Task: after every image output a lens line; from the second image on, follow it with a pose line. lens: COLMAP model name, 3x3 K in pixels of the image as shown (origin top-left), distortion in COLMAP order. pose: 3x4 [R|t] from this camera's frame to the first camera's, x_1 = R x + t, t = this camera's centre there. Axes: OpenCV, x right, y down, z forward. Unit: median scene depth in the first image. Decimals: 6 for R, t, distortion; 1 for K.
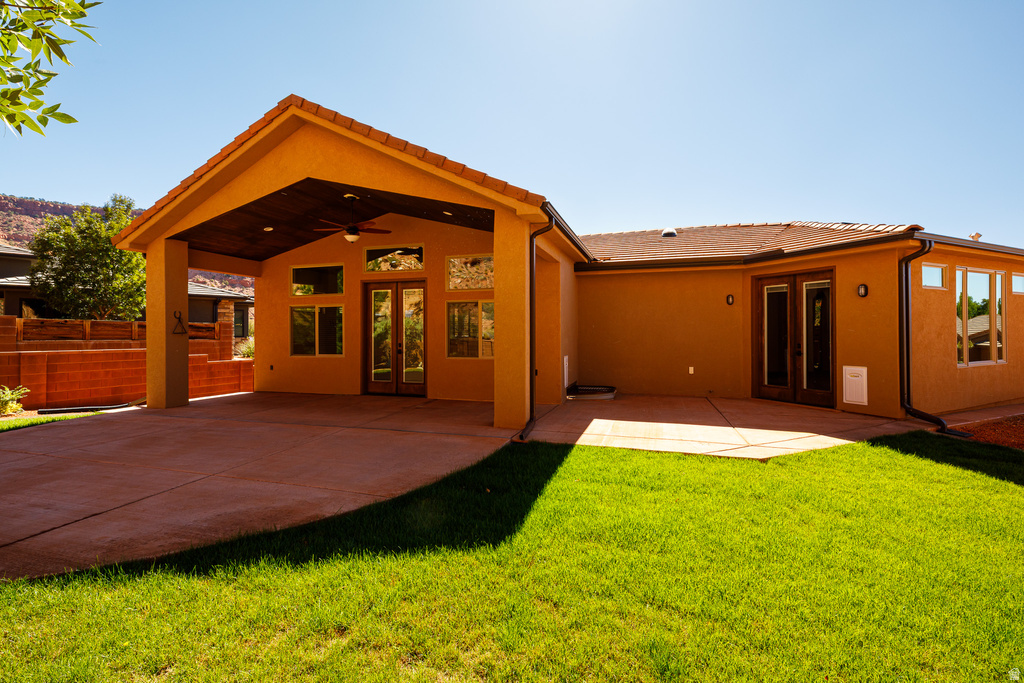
lens RADIAL K [[459.9, 0, 510.4], [0, 459.9, 327.3], [0, 0, 1]] dist [0.005509, -0.000505]
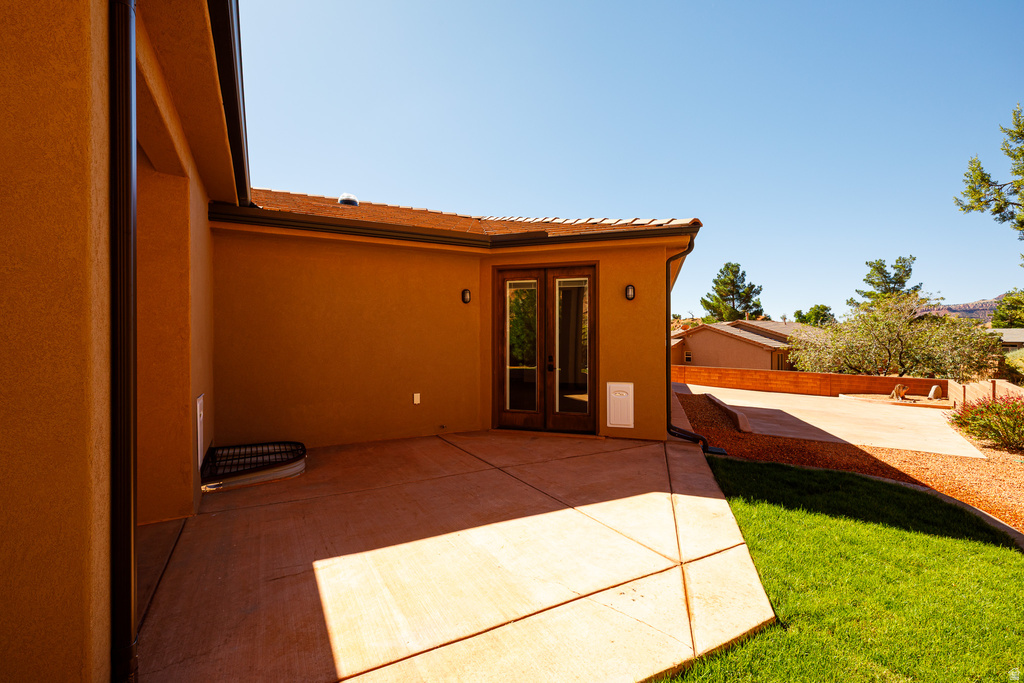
lens RADIAL K [[459.9, 0, 513.3], [0, 459.9, 339.2], [0, 0, 1]] dist [0.005509, -0.000505]
pose [[0.689886, -0.002755, 0.723912, 0.008415], [-0.008795, 0.999887, 0.012187, -0.002157], [-0.723864, -0.014775, 0.689784, 0.502994]]
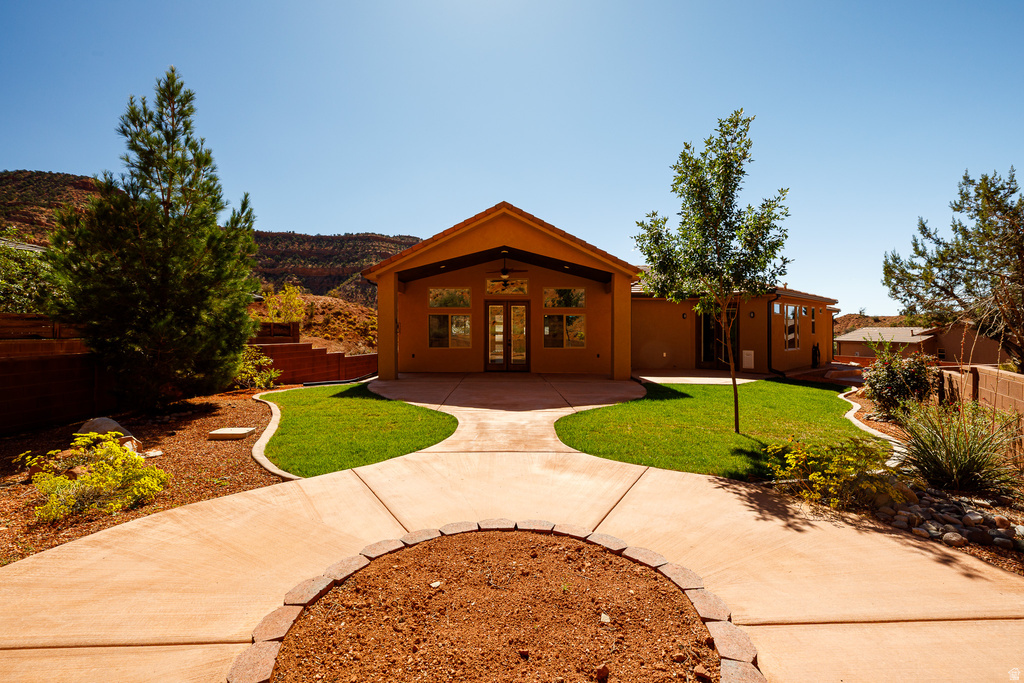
lens RADIAL K [[459.9, 0, 514.2], [0, 459.9, 333.2], [0, 0, 1]] dist [0.005509, -0.000505]
pose [[0.954878, 0.005494, 0.296949, -0.798821], [-0.010953, 0.999800, 0.016722, -0.015491], [-0.296798, -0.019220, 0.954747, -0.613127]]
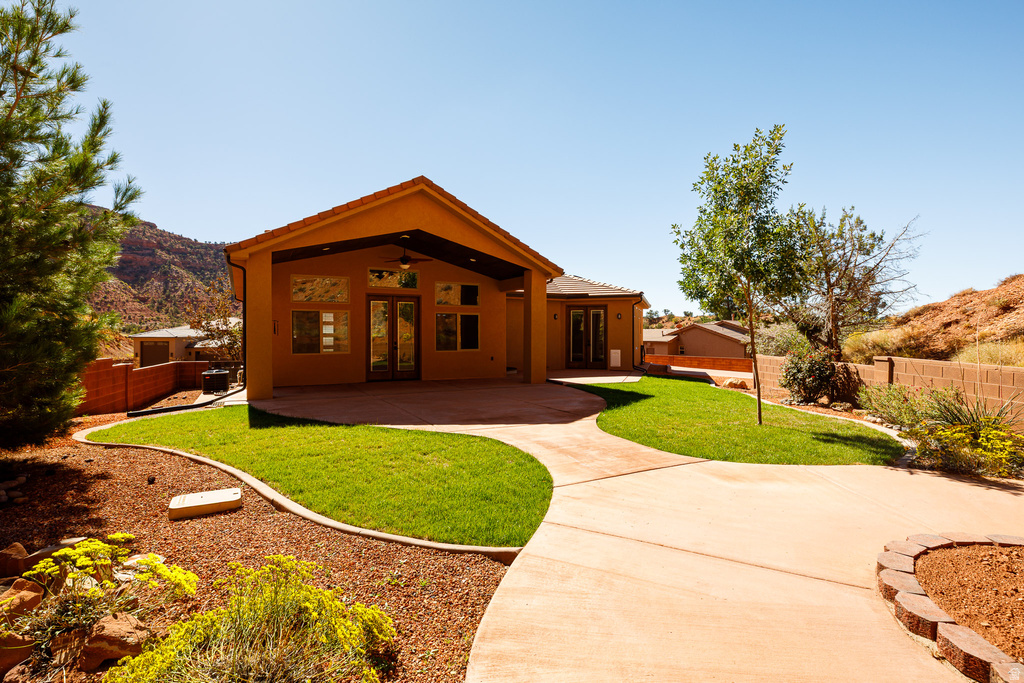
lens RADIAL K [[489.3, 0, 507.1], [0, 489.3, 339.0], [0, 0, 1]] dist [-0.008741, 0.000173]
pose [[0.708421, -0.004071, 0.705779, -1.160608], [-0.012203, 0.999763, 0.018015, -0.003745], [-0.705685, -0.021375, 0.708203, -0.277997]]
